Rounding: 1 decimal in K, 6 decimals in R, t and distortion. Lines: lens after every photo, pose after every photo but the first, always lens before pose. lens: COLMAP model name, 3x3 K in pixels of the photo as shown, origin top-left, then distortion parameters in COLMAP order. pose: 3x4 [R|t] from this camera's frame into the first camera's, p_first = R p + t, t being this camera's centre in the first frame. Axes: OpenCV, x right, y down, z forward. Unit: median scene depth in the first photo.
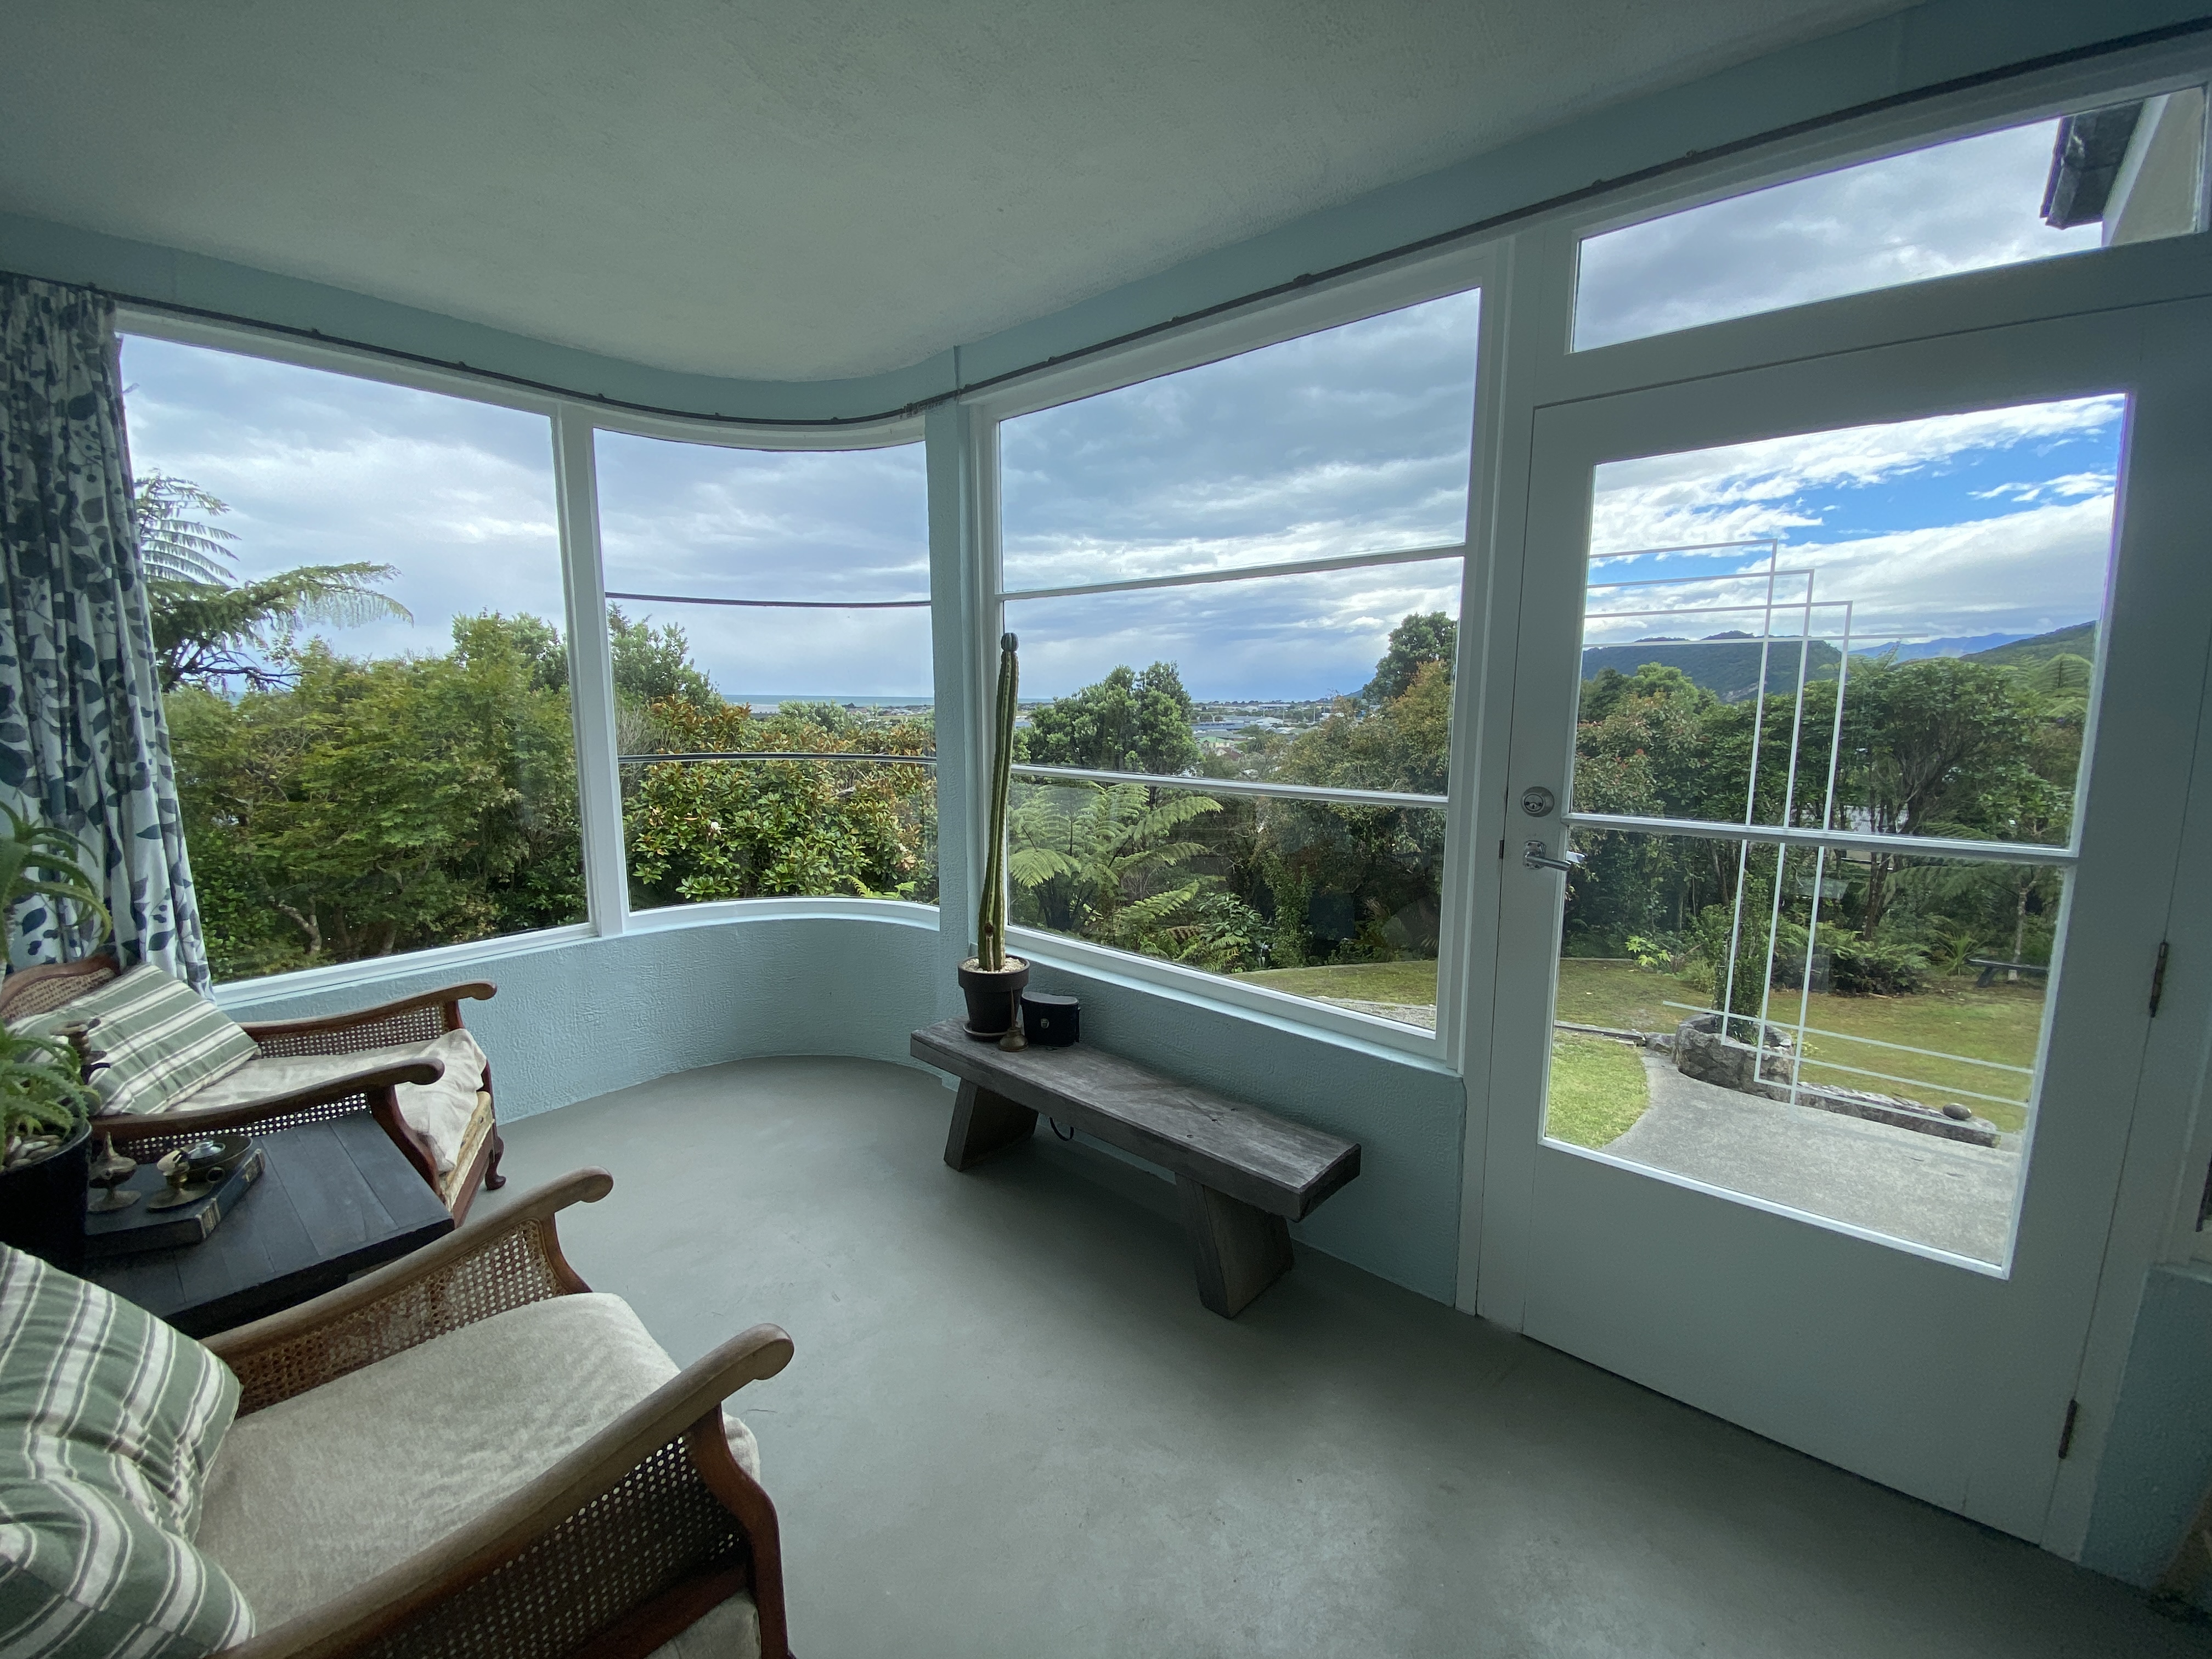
lens RADIAL K [[894.2, 0, 1106.0], [0, 894.2, 829.5], [0, 0, 1]] dist [0.024445, -0.021825]
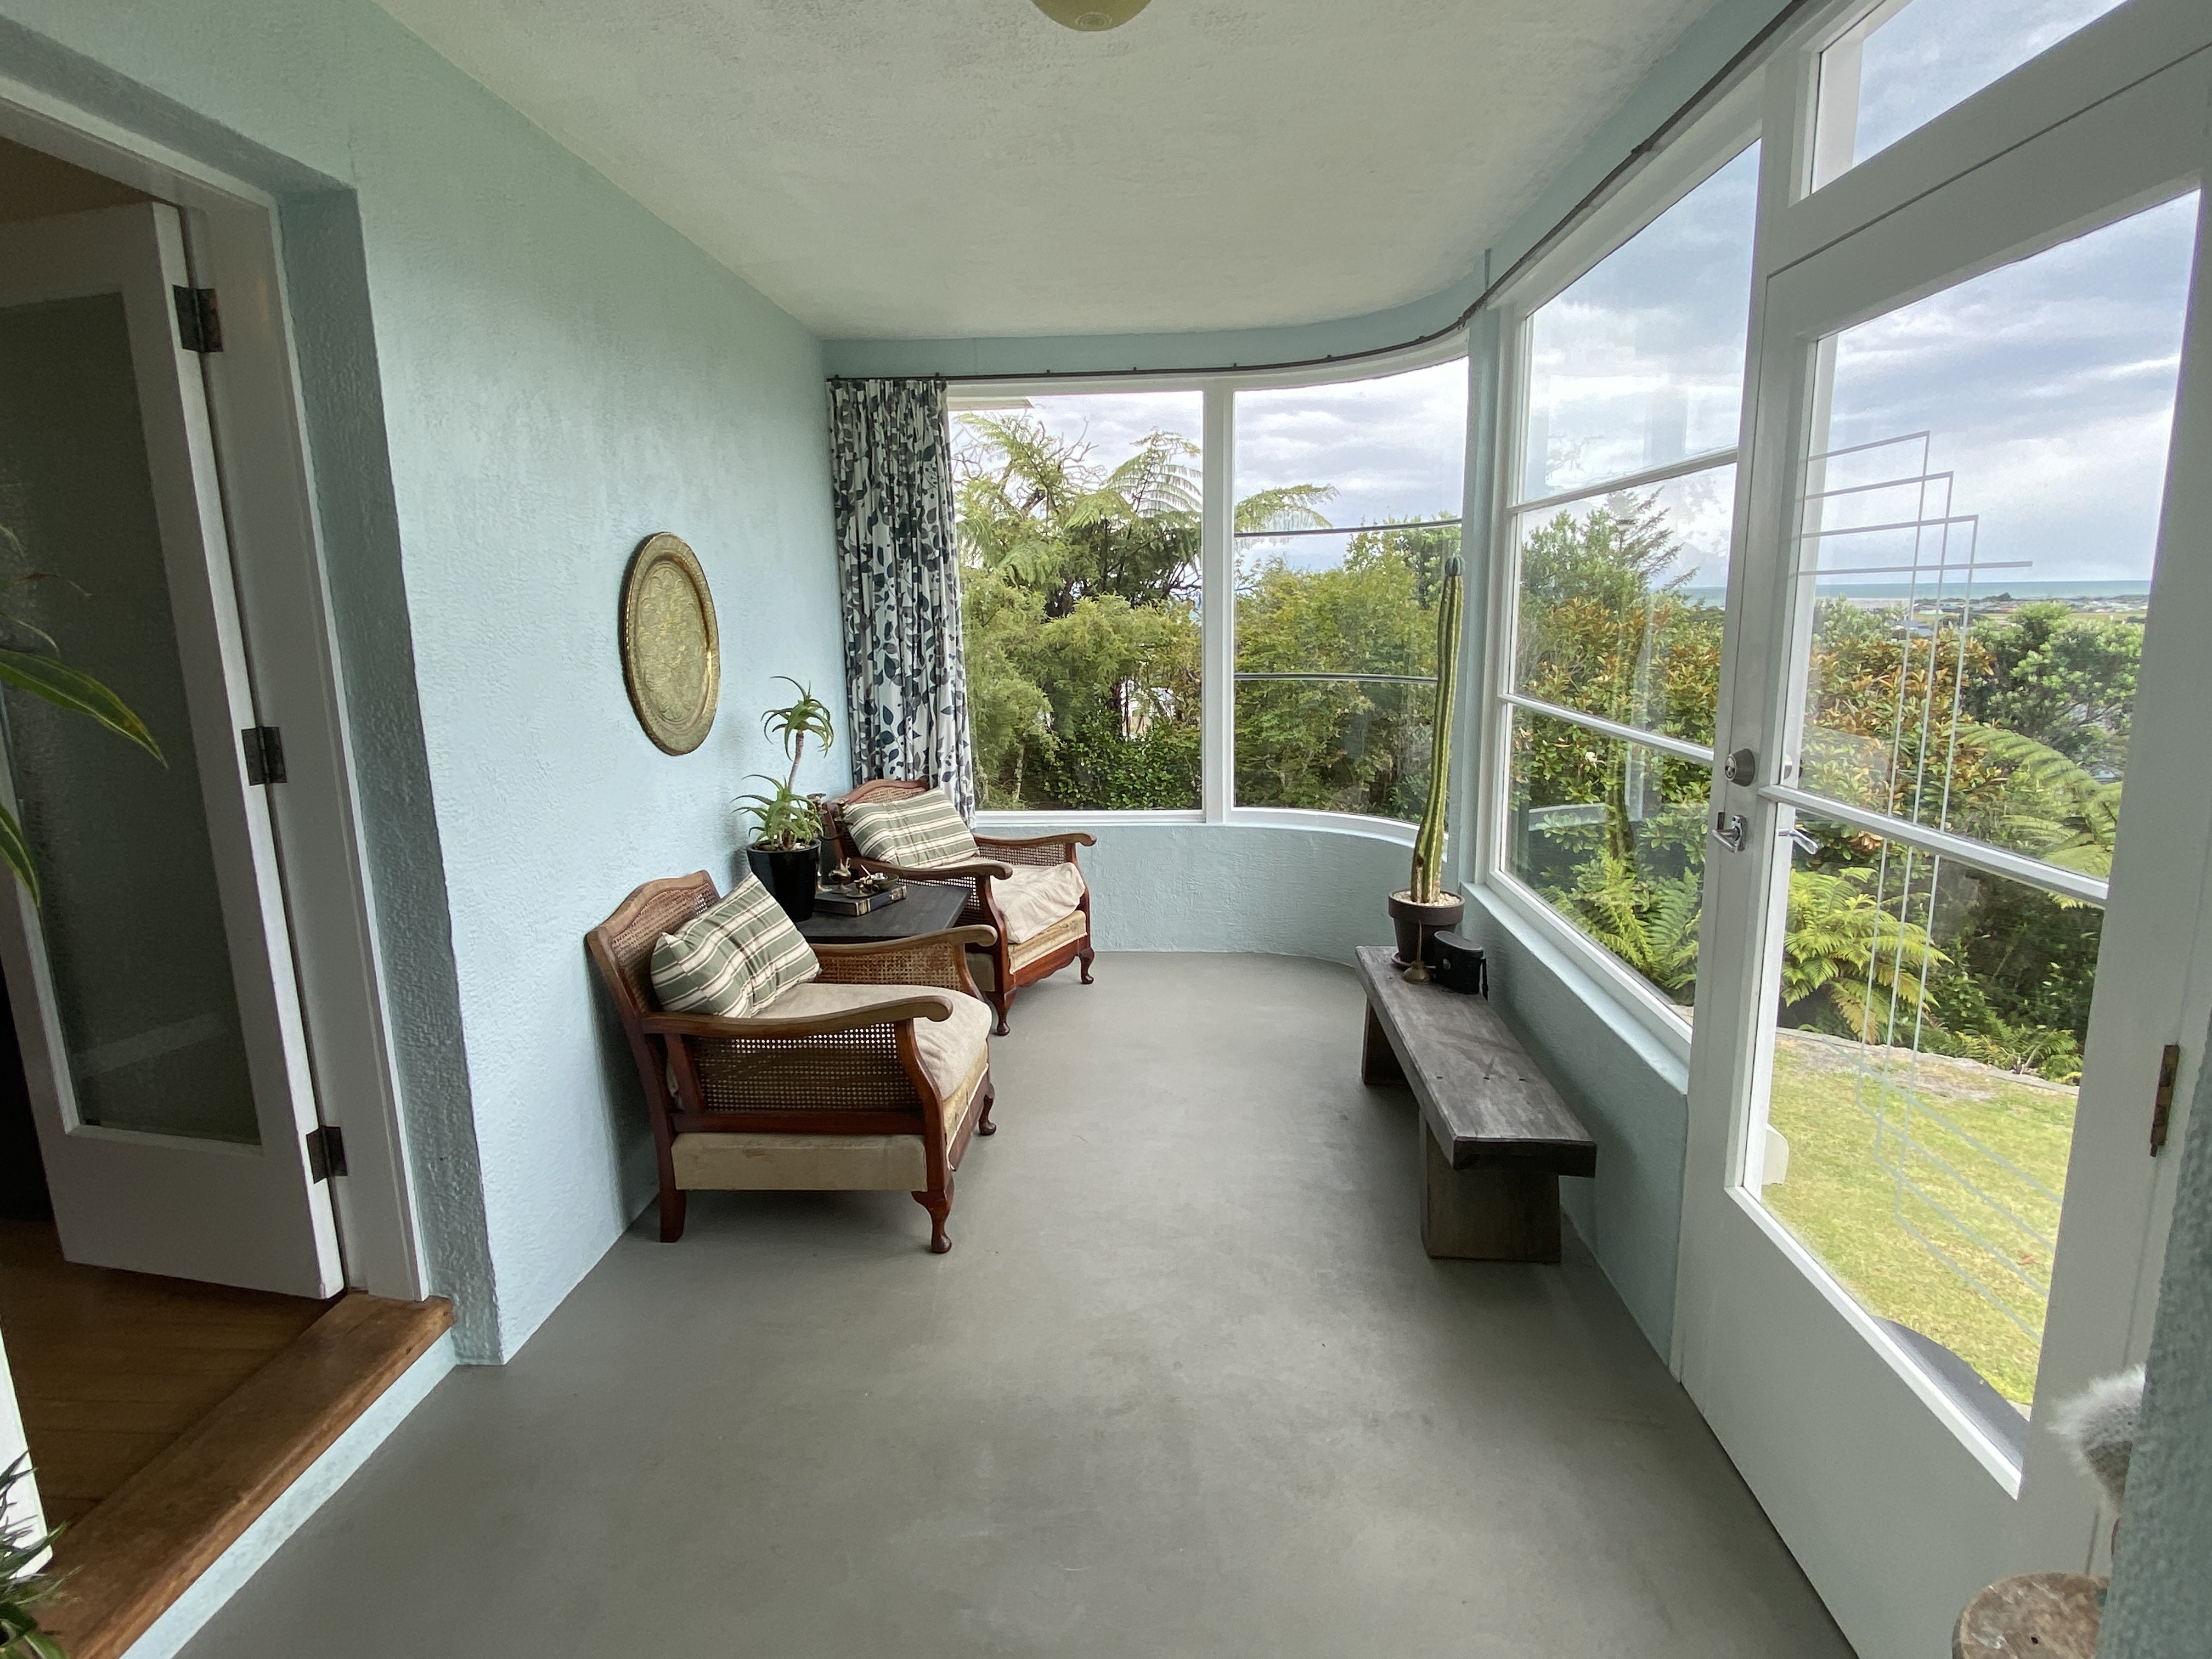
lens RADIAL K [[1130.6, 0, 1105.4], [0, 1130.6, 862.6], [0, 0, 1]] dist [0.002036, 0.000045]
pose [[0.610274, 0.165246, -0.774764, 0.806360], [-0.096851, 0.986229, 0.134059, -0.028811], [0.786248, -0.006776, 0.617874, -0.073423]]
